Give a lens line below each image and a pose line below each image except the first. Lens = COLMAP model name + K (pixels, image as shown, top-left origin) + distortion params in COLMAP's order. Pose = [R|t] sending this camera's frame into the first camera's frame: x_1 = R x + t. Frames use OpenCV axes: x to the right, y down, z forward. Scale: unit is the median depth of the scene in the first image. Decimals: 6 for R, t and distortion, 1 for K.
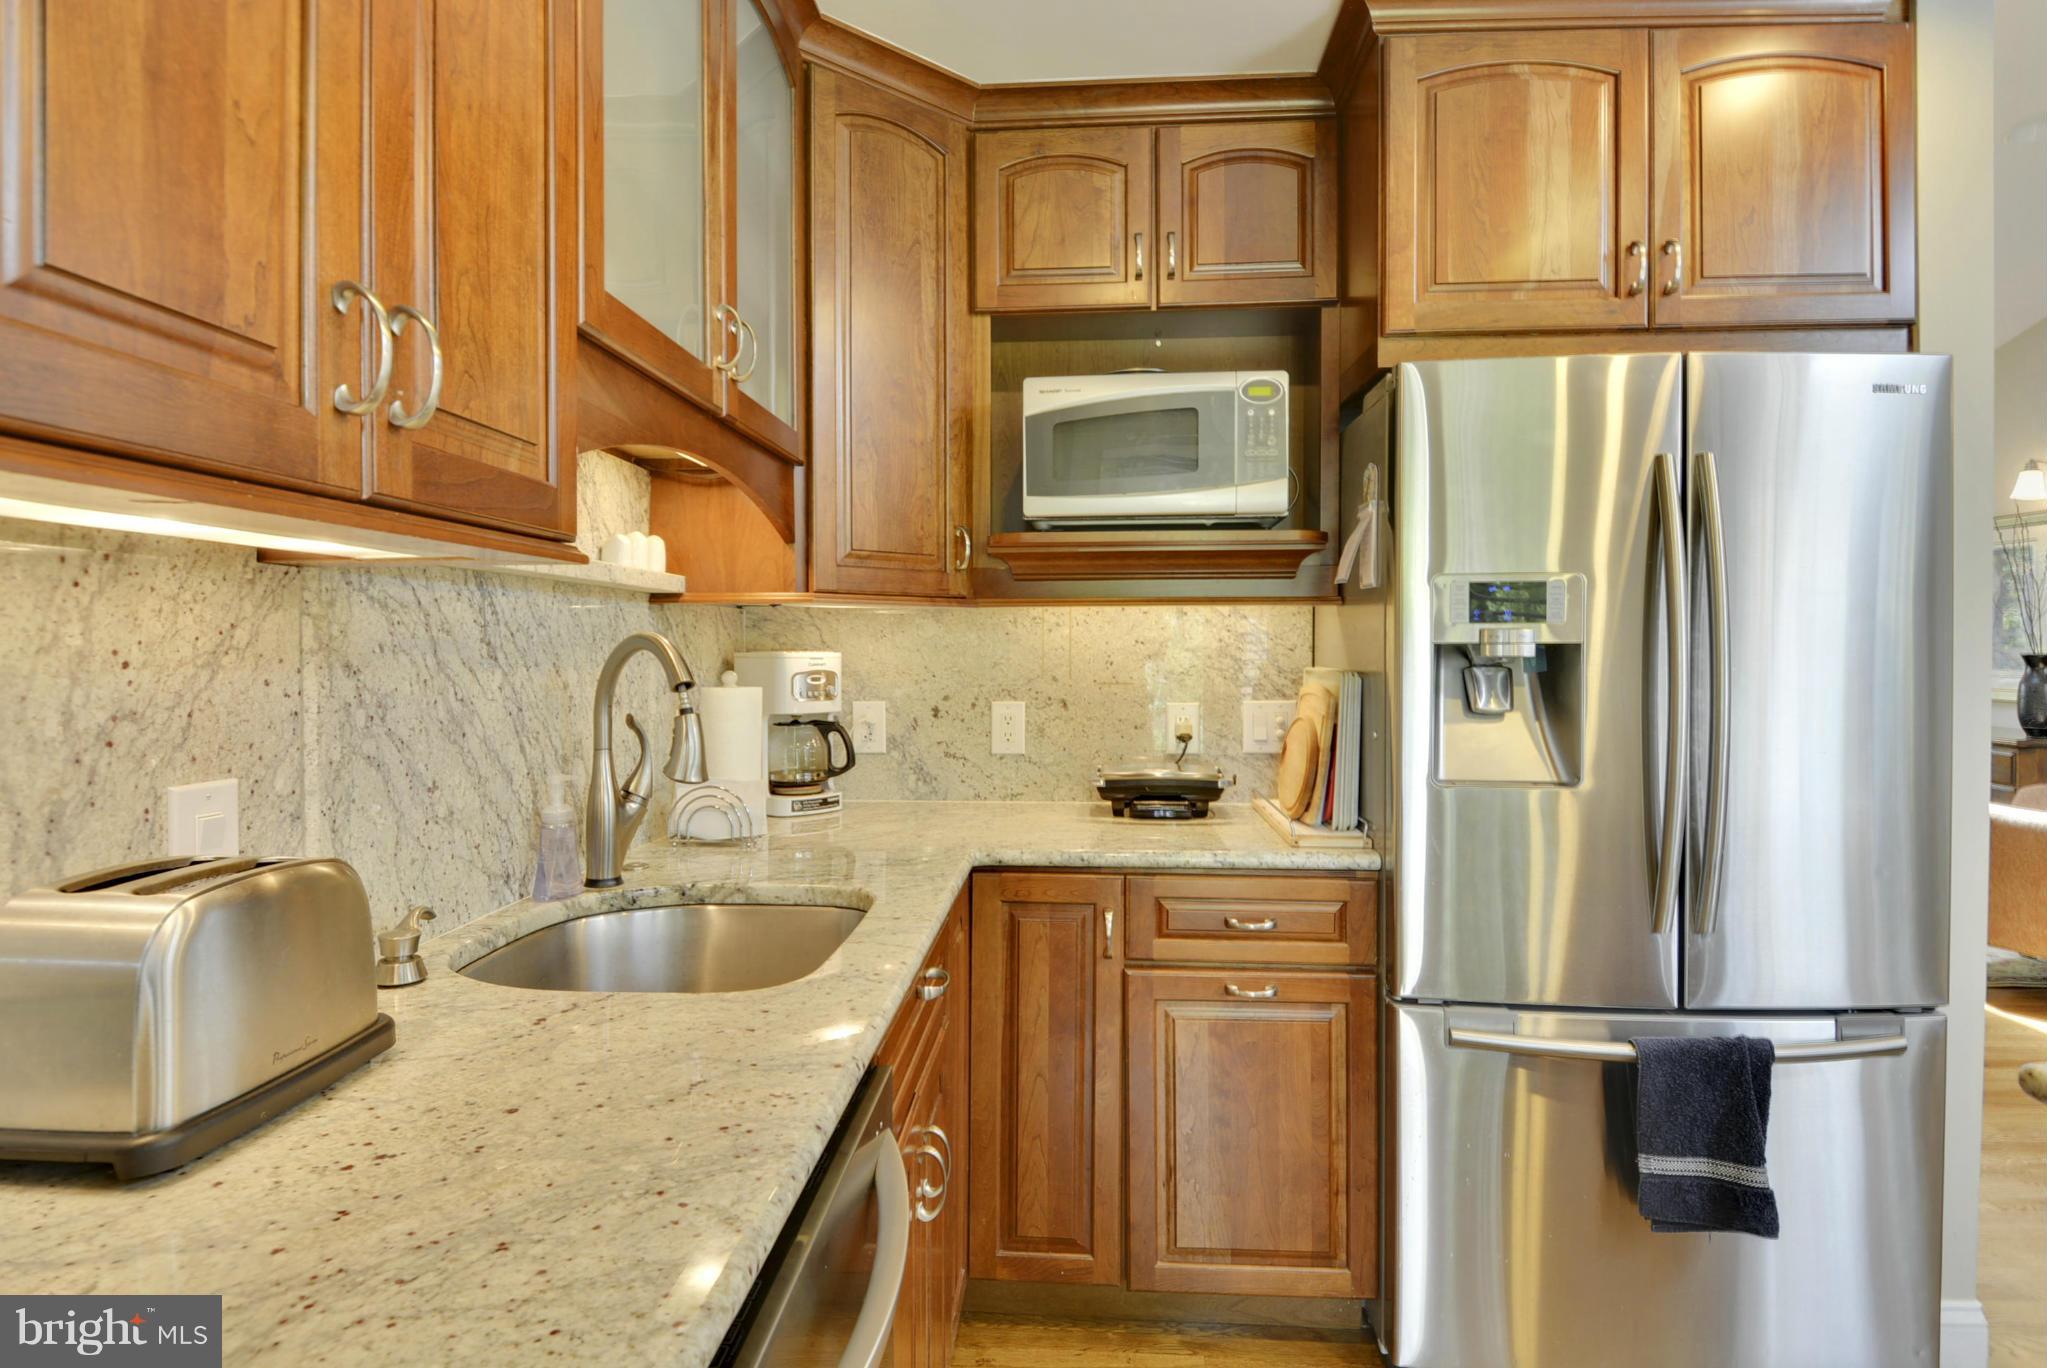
lens RADIAL K [[1094.2, 0, 1023.5], [0, 1094.2, 684.0], [0, 0, 1]] dist [-0.001741, -0.001026]
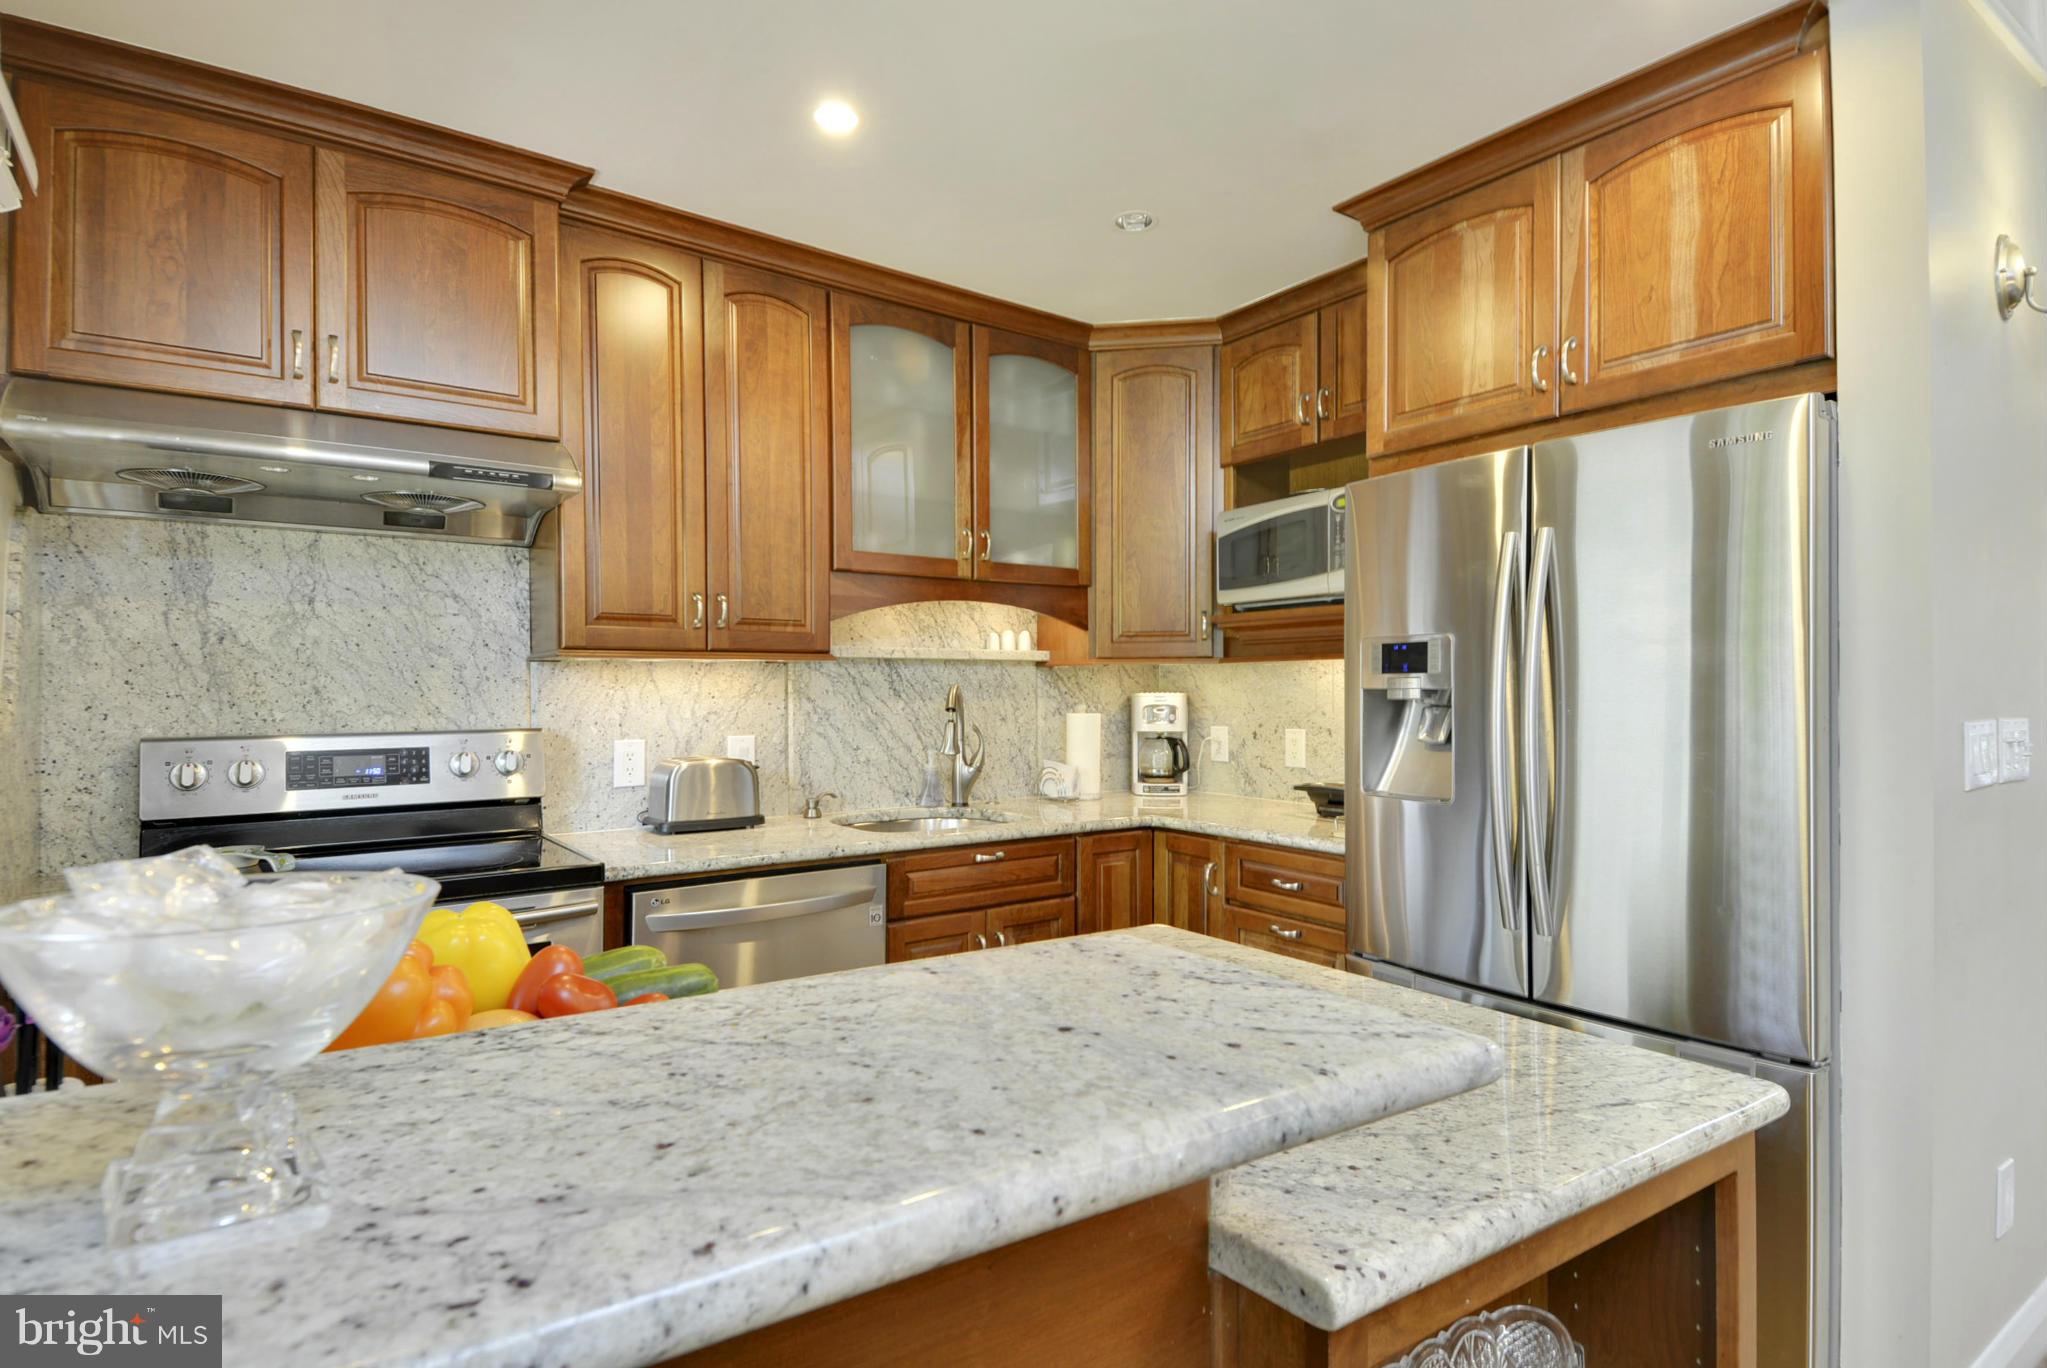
lens RADIAL K [[1048.2, 0, 1023.5], [0, 1048.2, 684.0], [0, 0, 1]] dist [0.075839, -0.000402]
pose [[0.633036, -0.002914, -0.774117, 1.312969], [-0.023705, 0.999451, -0.023147, -0.003710], [0.773759, 0.033003, 0.632619, -0.174432]]
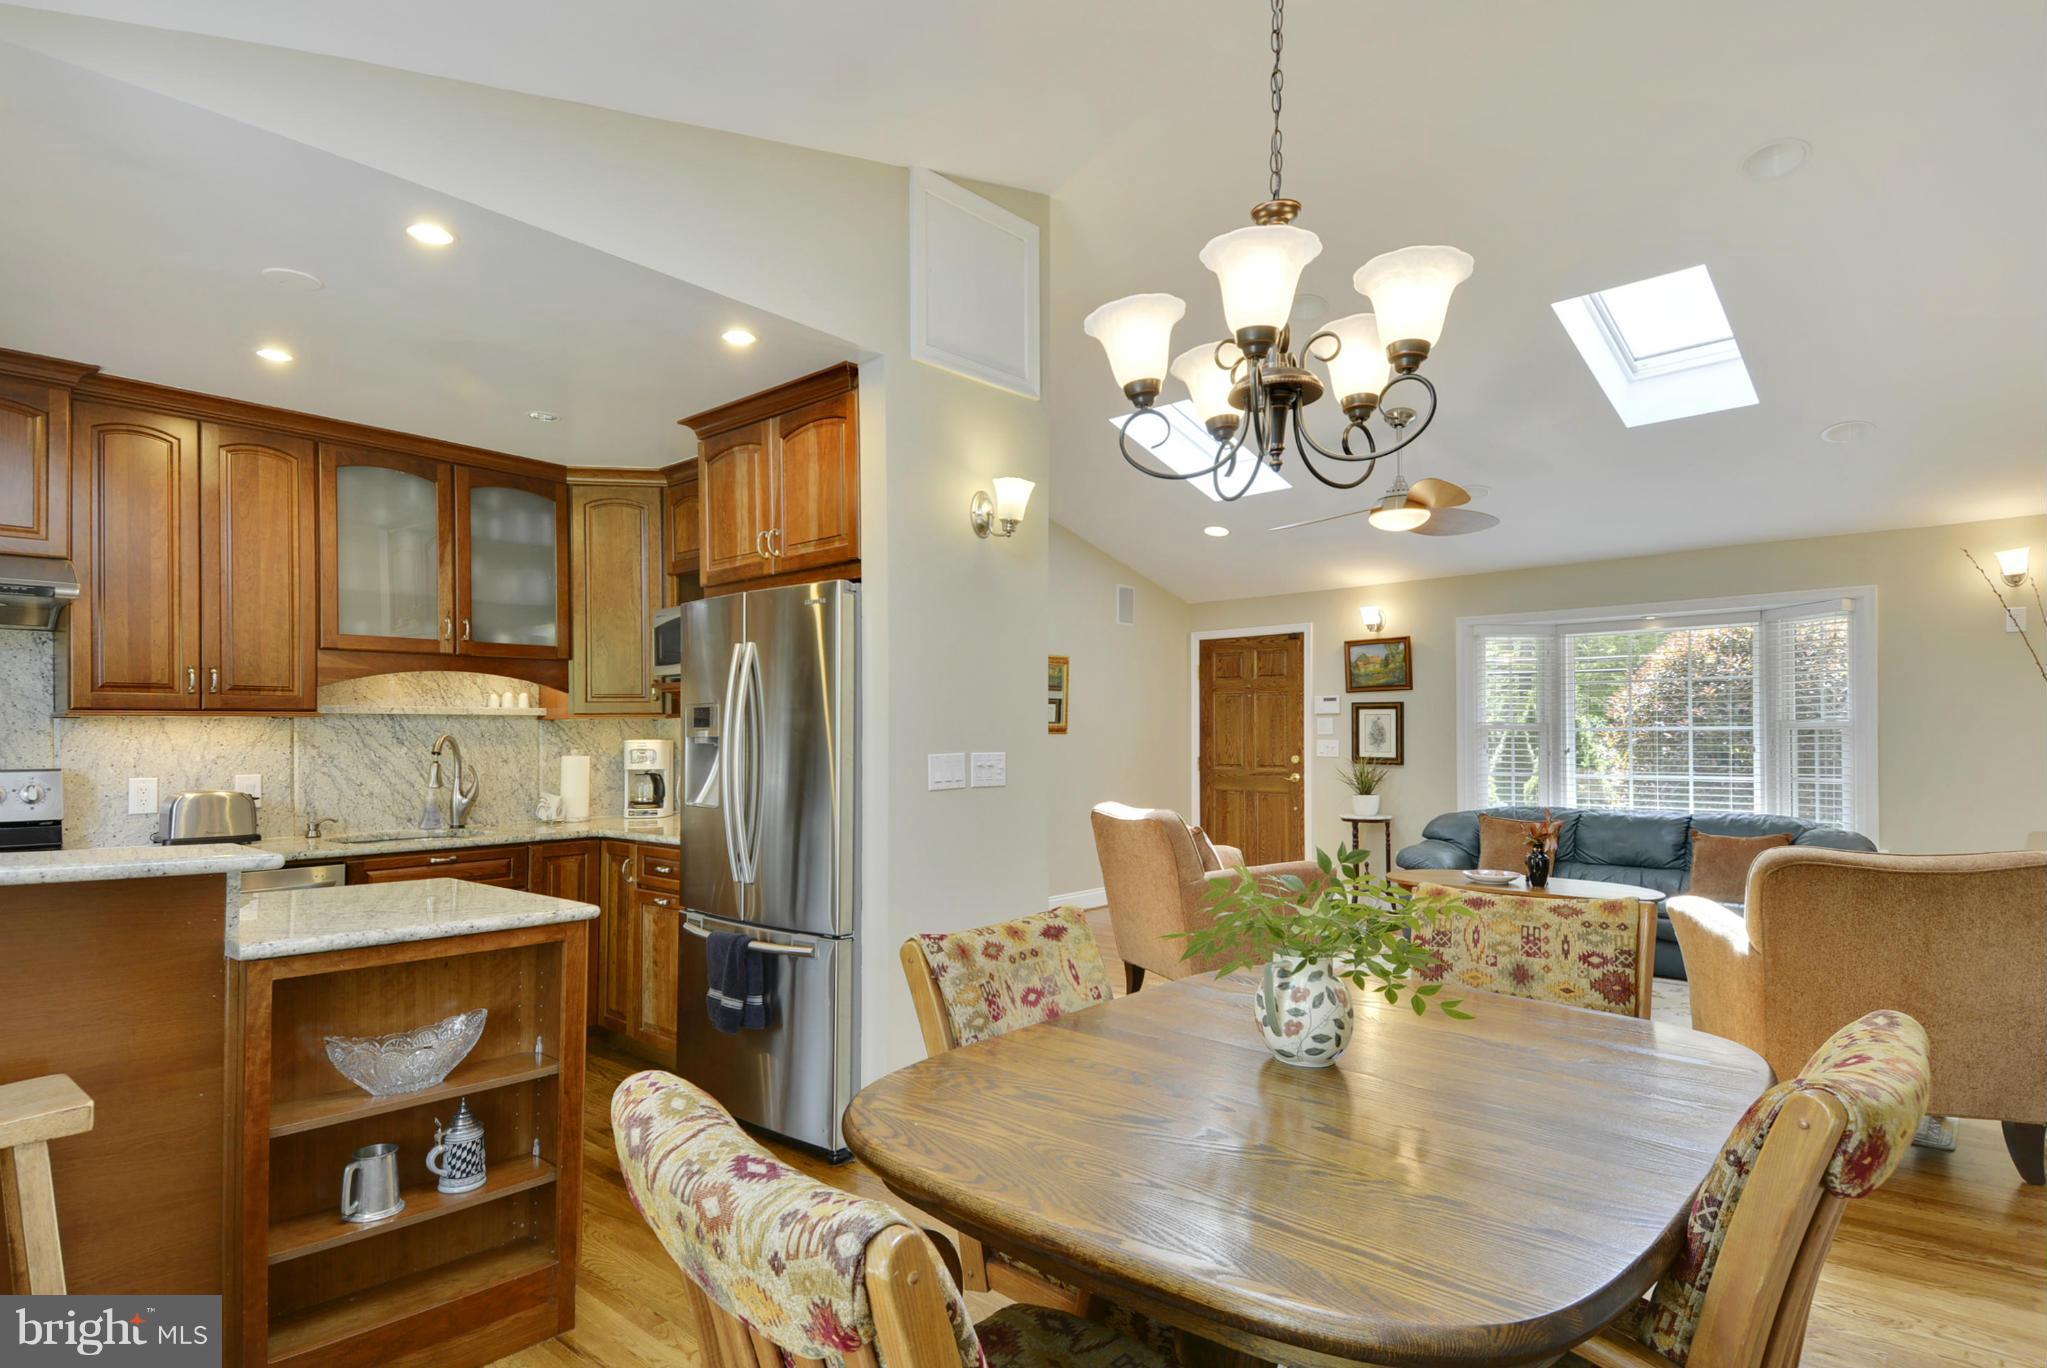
lens RADIAL K [[1033.7, 0, 1029.5], [0, 1033.7, 729.0], [0, 0, 1]] dist [0.039694, -0.040185]
pose [[0.800351, -0.006176, -0.599500, 2.432683], [-0.015004, 0.999427, -0.030327, -0.002358], [0.599344, 0.033267, 0.799800, -0.220377]]
